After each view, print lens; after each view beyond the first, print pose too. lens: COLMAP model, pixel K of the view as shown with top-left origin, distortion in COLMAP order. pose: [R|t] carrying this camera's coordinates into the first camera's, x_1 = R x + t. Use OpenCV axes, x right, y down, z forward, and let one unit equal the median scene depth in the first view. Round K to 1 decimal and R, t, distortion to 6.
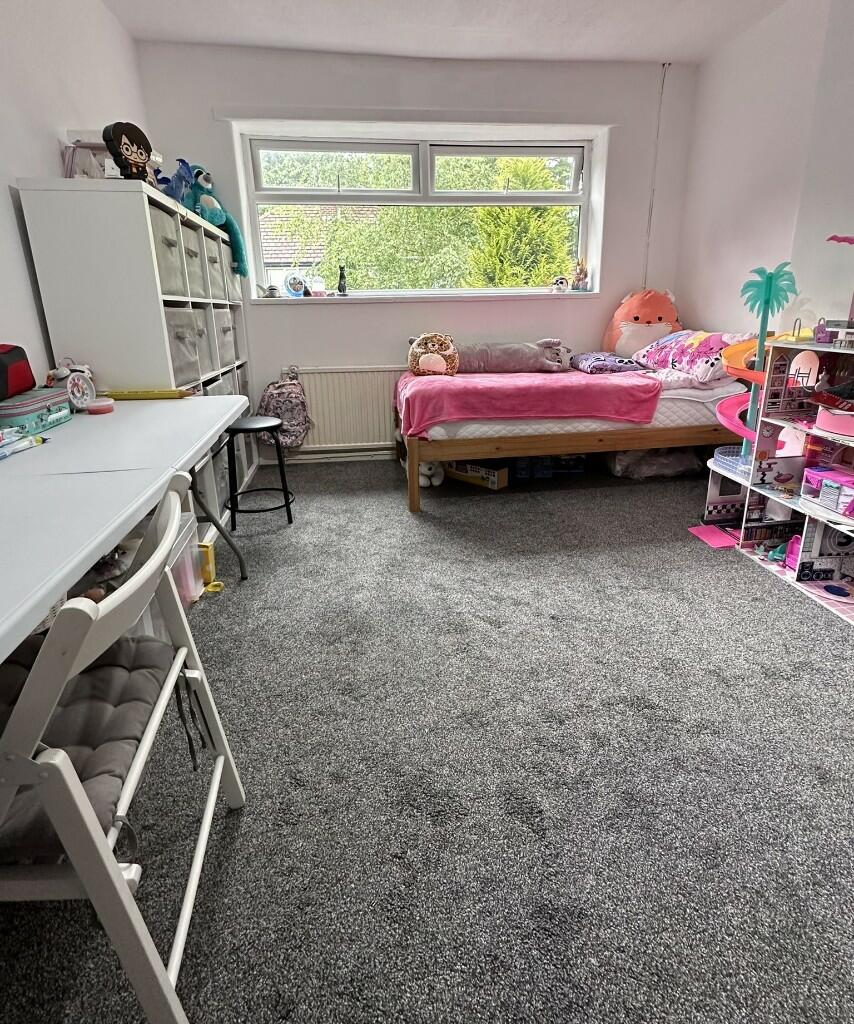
lens RADIAL K [[453.0, 0, 427.0], [0, 453.0, 512.0], [0, 0, 1]] dist [0.000273, 0.000327]
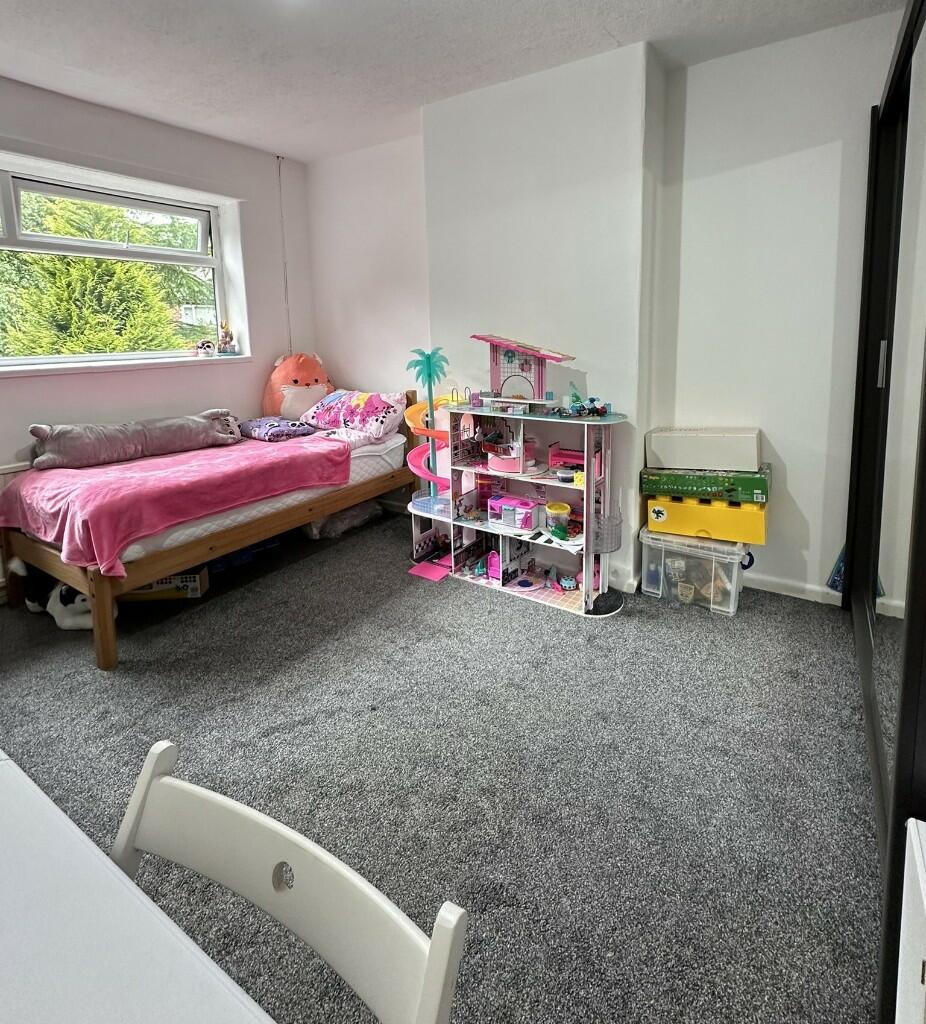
lens RADIAL K [[526.9, 0, 463.0], [0, 526.9, 512.0], [0, 0, 1]] dist [-0.000338, 0.000310]
pose [[0.661847, -0.222011, 0.716009, -0.203236], [0.301313, 0.953372, 0.017089, -0.082406], [-0.686417, 0.204433, 0.697881, 0.022540]]
